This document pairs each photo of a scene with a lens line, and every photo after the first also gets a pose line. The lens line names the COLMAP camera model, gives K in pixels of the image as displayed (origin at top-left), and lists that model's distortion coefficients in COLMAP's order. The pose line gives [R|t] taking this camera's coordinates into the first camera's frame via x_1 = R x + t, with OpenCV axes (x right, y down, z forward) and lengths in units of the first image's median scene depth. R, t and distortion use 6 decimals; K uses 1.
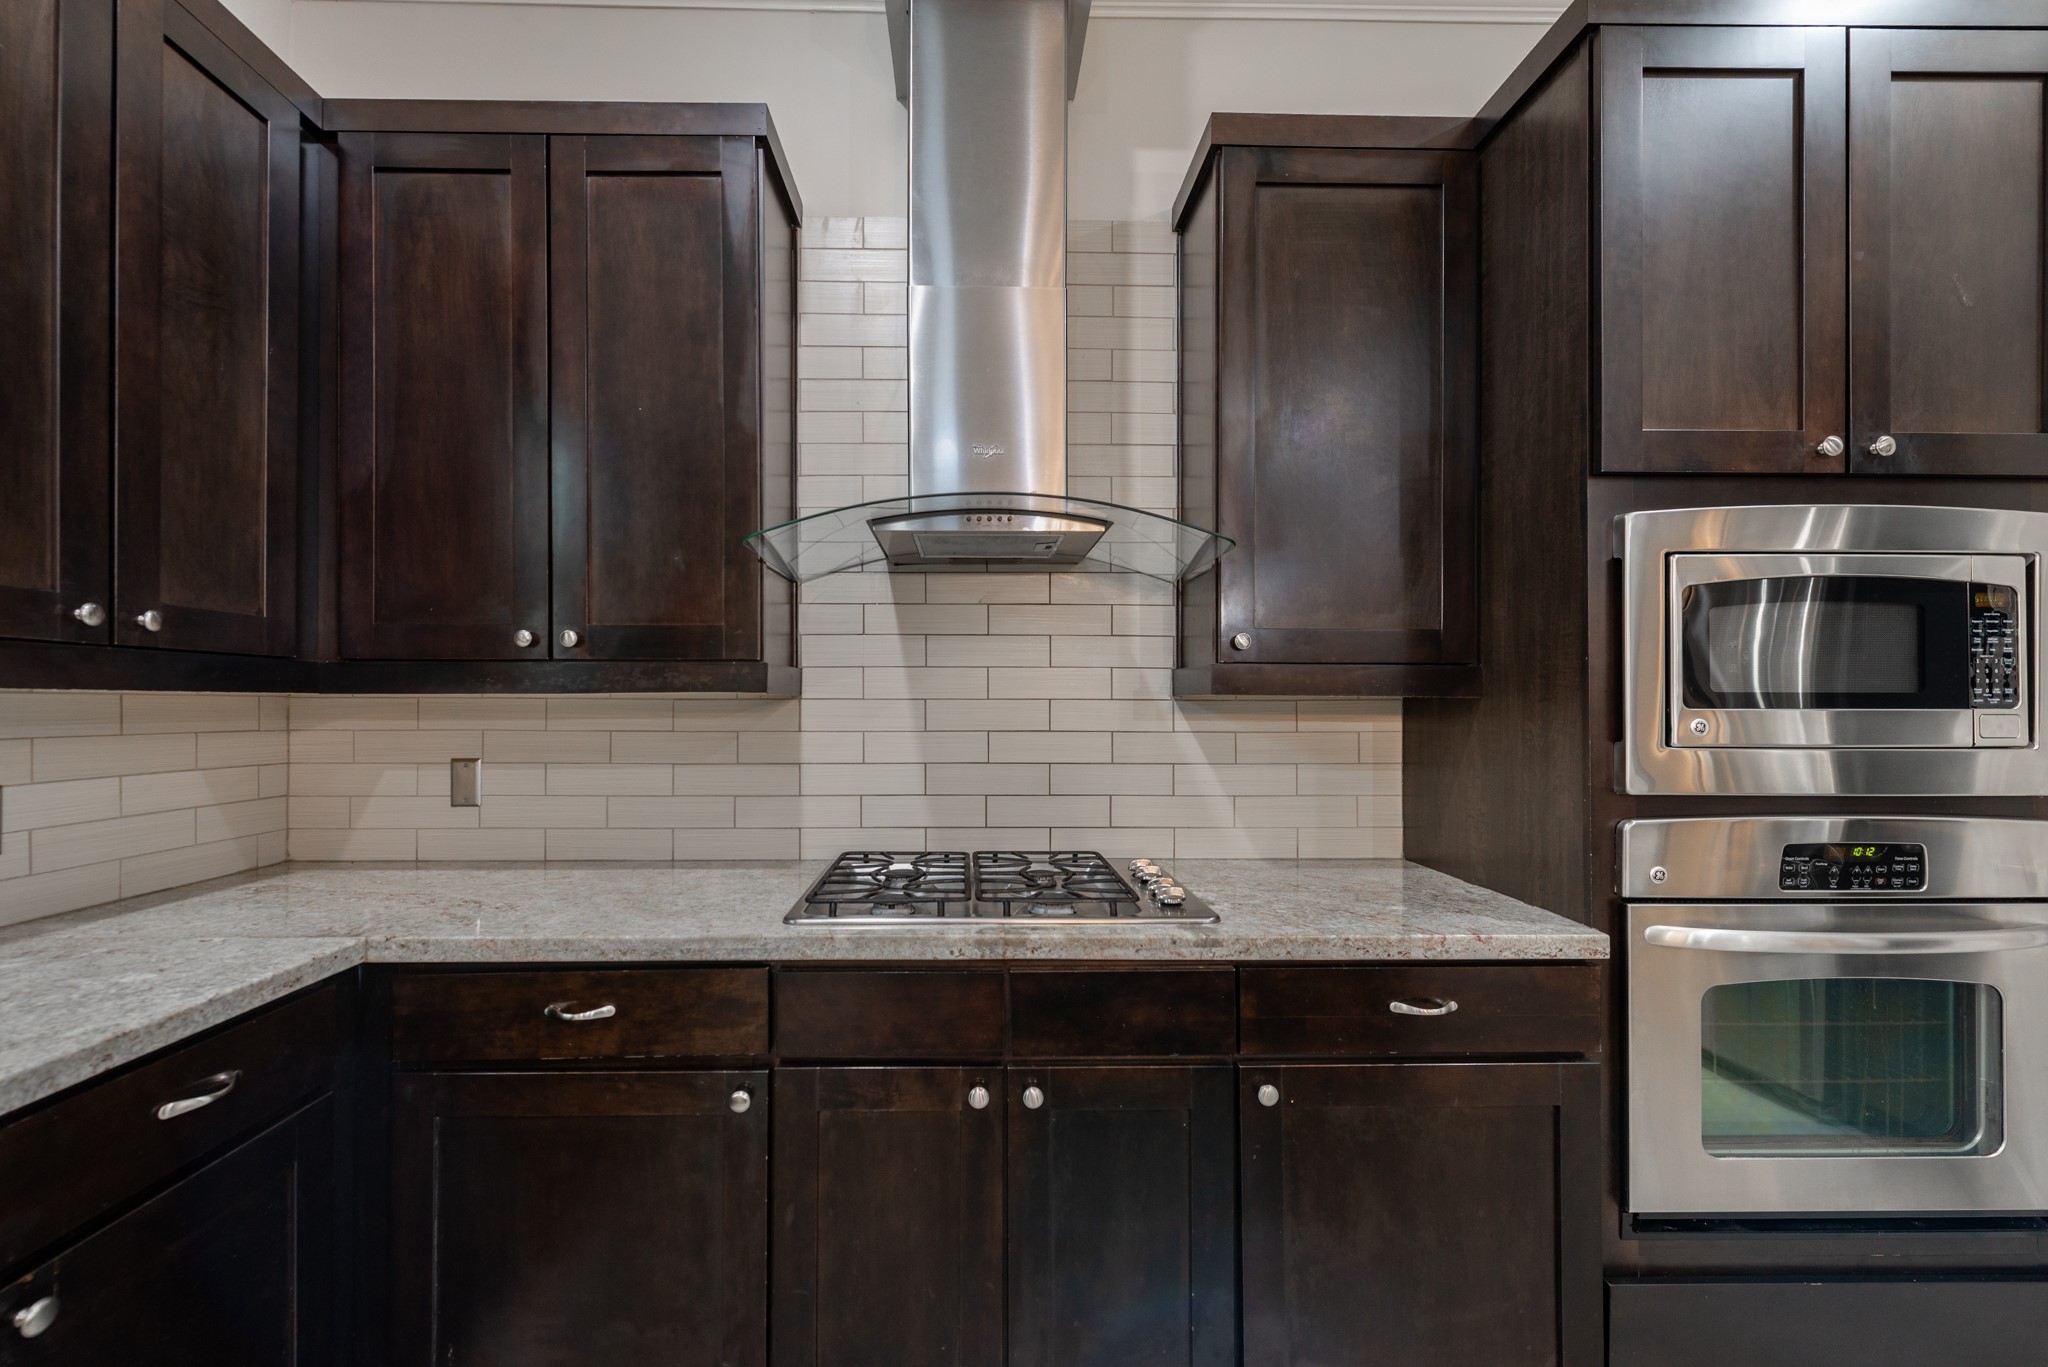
lens RADIAL K [[815.1, 0, 989.5], [0, 815.1, 703.3], [0, 0, 1]] dist [-0.000147, -0.000161]
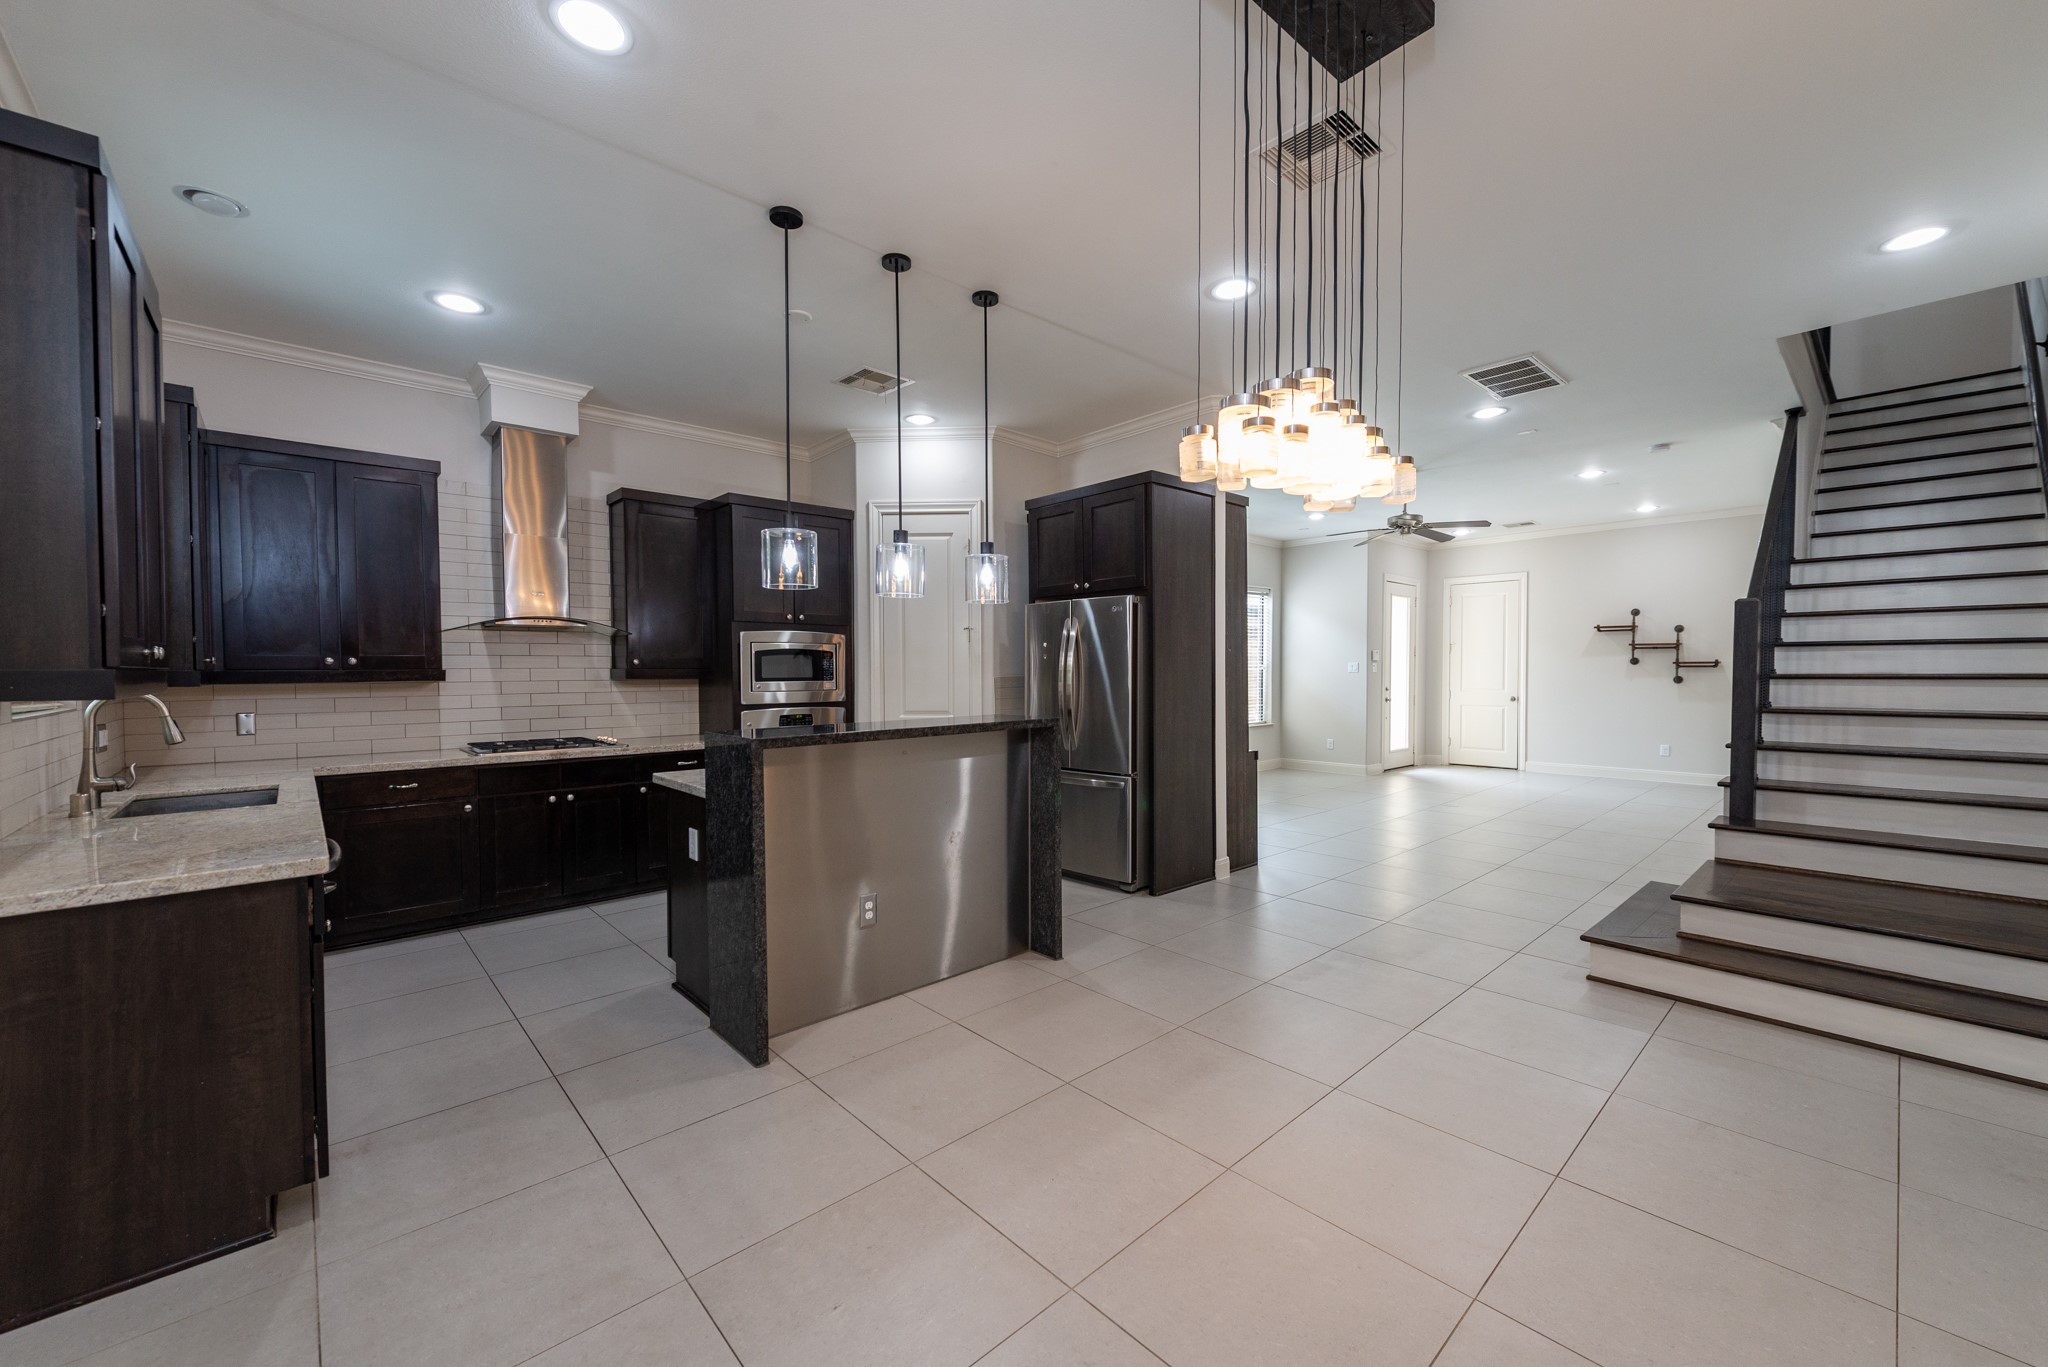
lens RADIAL K [[781.4, 0, 1023.3], [0, 781.4, 689.2], [0, 0, 1]] dist [0.000169, -0.000128]
pose [[0.753688, -0.021794, 0.656871, -0.487235], [0.005020, 0.999612, 0.027405, -0.042253], [-0.657213, -0.017357, 0.753505, -2.018779]]
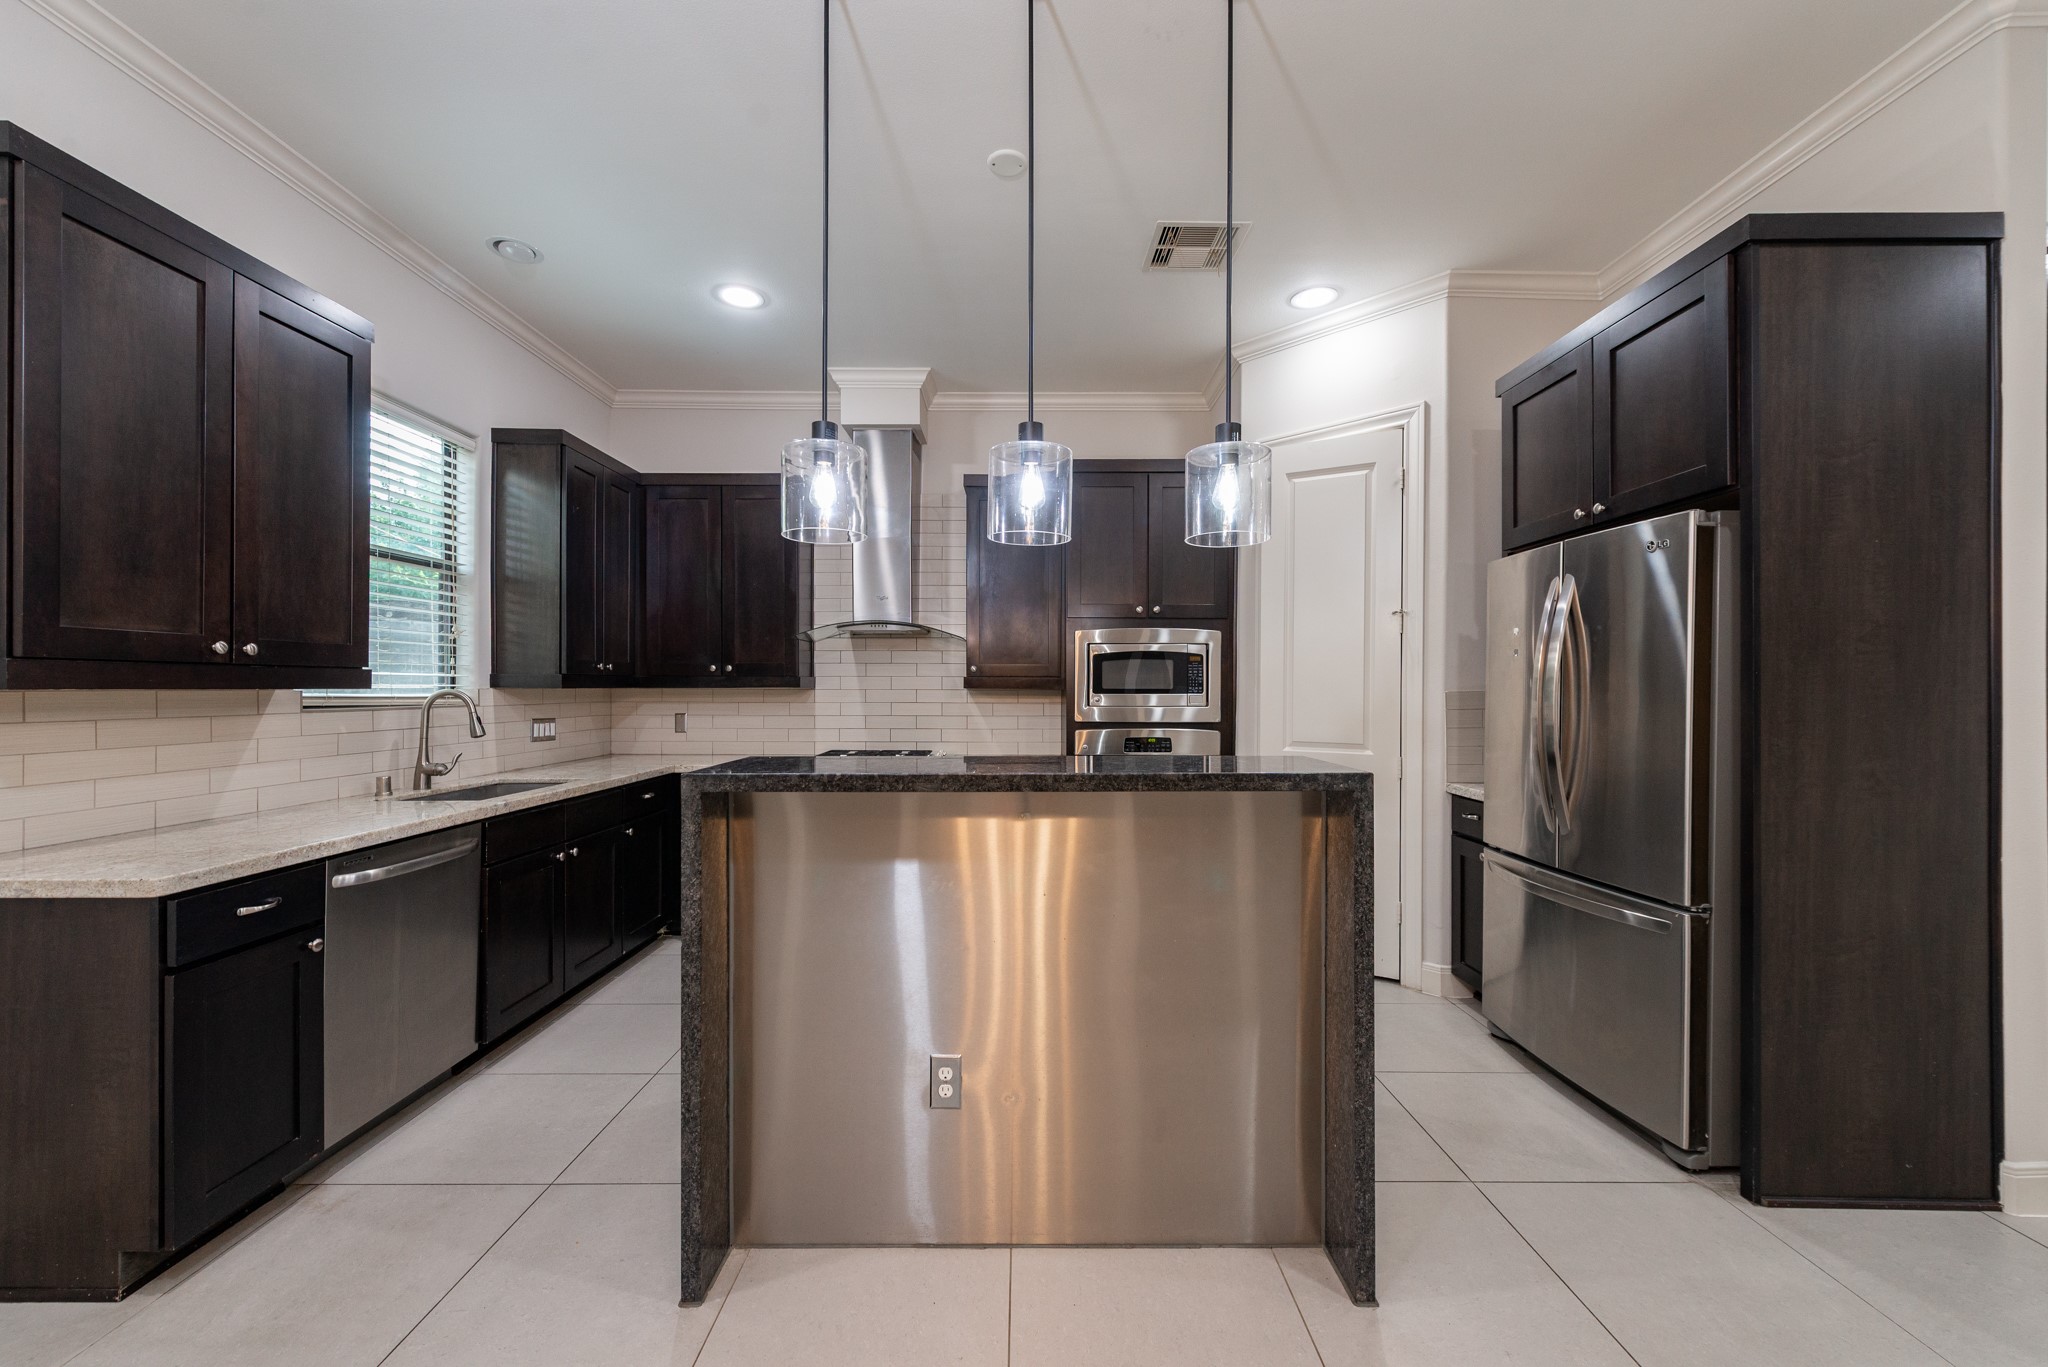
lens RADIAL K [[798.4, 0, 1023.5], [0, 798.4, 689.0], [0, 0, 1]] dist [0.001204, -0.000052]
pose [[0.999845, 0.001255, -0.017582, 0.480941], [-0.001213, 0.999996, 0.002405, -0.014351], [0.017585, -0.002384, 0.999843, -1.527670]]
